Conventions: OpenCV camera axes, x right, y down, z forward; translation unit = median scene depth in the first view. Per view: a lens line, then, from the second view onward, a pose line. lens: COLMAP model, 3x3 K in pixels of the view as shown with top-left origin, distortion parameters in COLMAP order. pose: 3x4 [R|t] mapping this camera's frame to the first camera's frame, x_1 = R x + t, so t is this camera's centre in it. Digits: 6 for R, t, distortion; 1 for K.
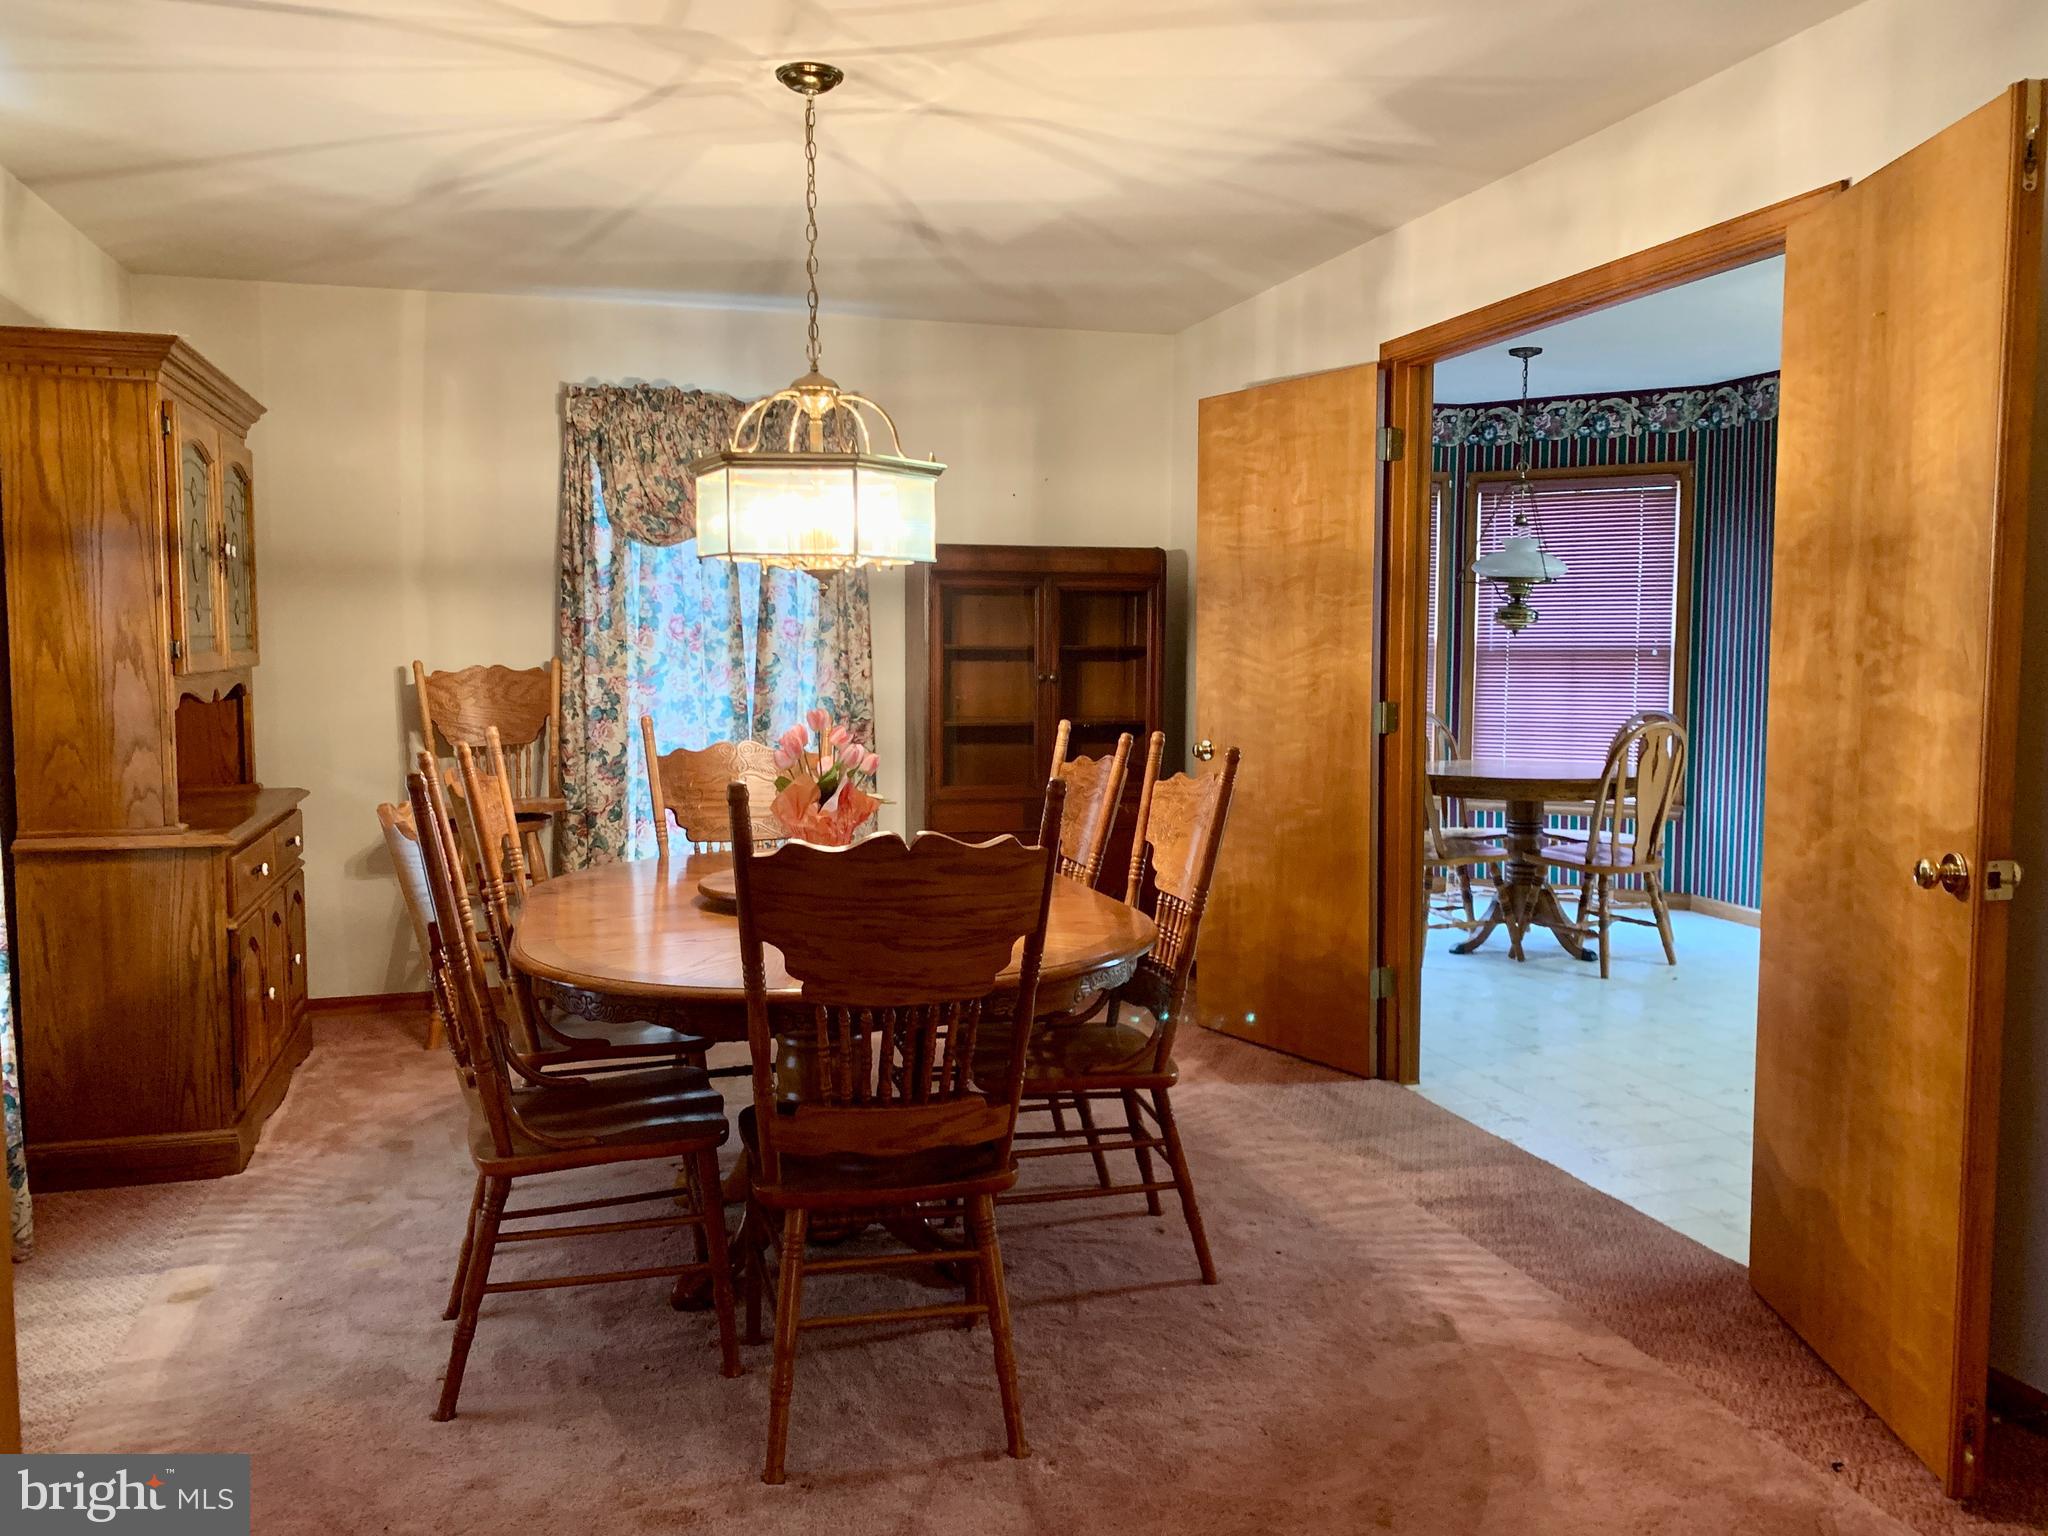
lens RADIAL K [[1568.4, 0, 1017.2], [0, 1568.4, 775.0], [0, 0, 1]] dist [0.123291, -0.231076]
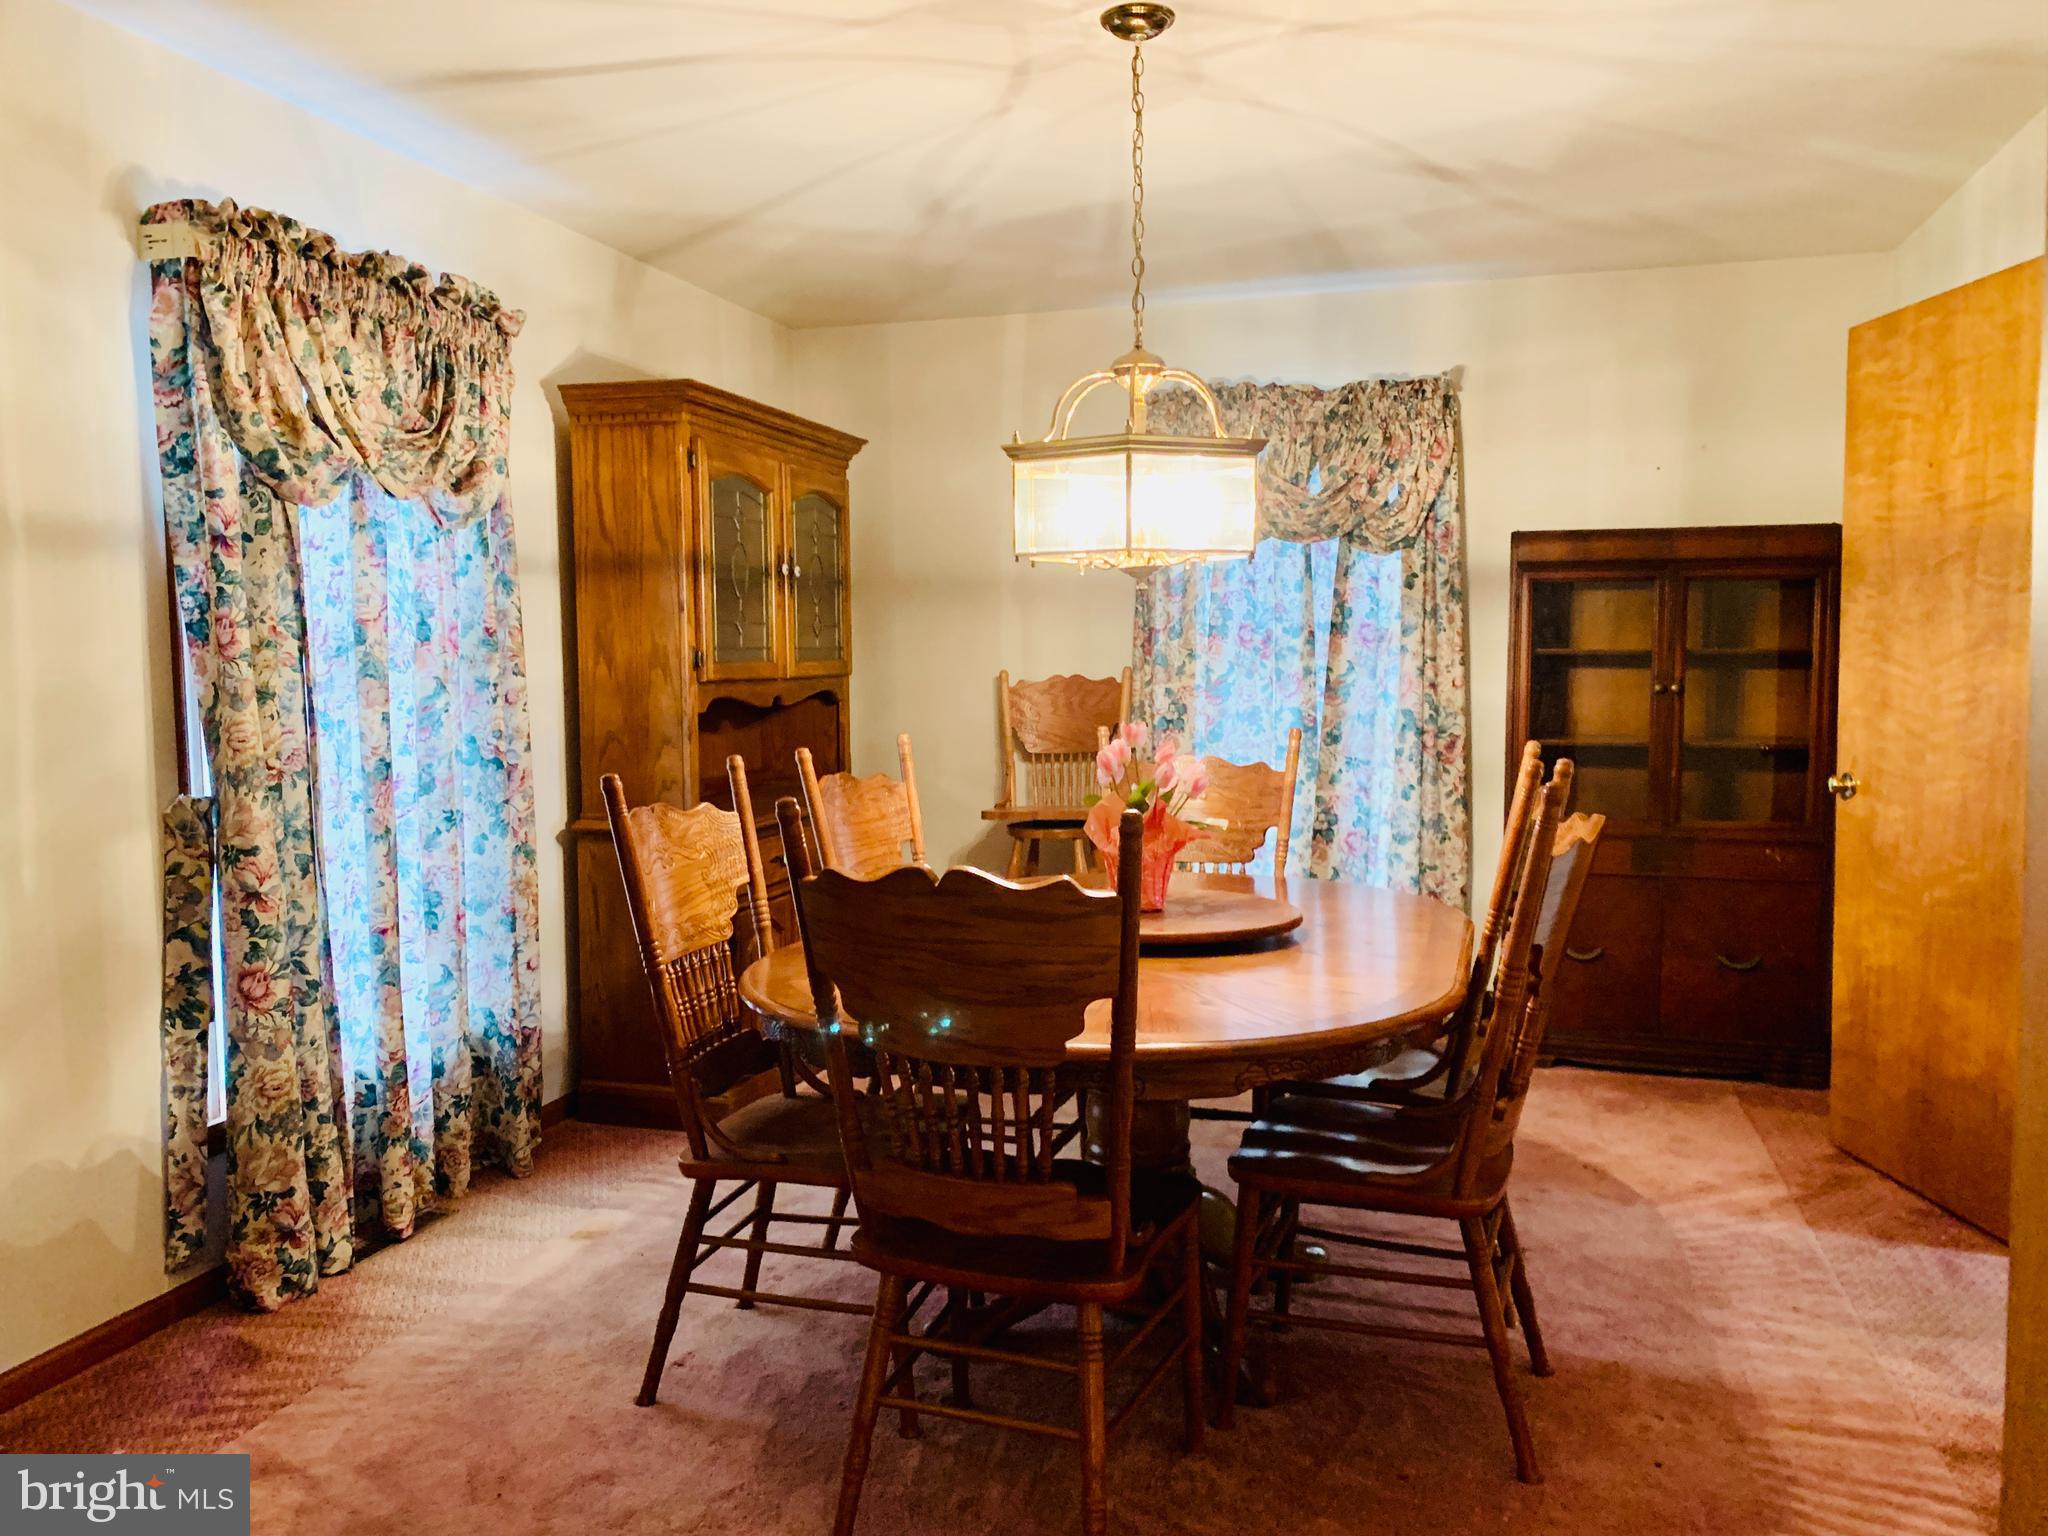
lens RADIAL K [[1569.9, 0, 1048.1], [0, 1569.9, 778.1], [0, 0, 1]] dist [0.046551, -0.064469]
pose [[0.839908, 0.037939, -0.541401, 0.217988], [-0.040891, 0.999142, 0.006579, -0.009141], [0.541186, 0.016612, 0.840739, 0.151519]]
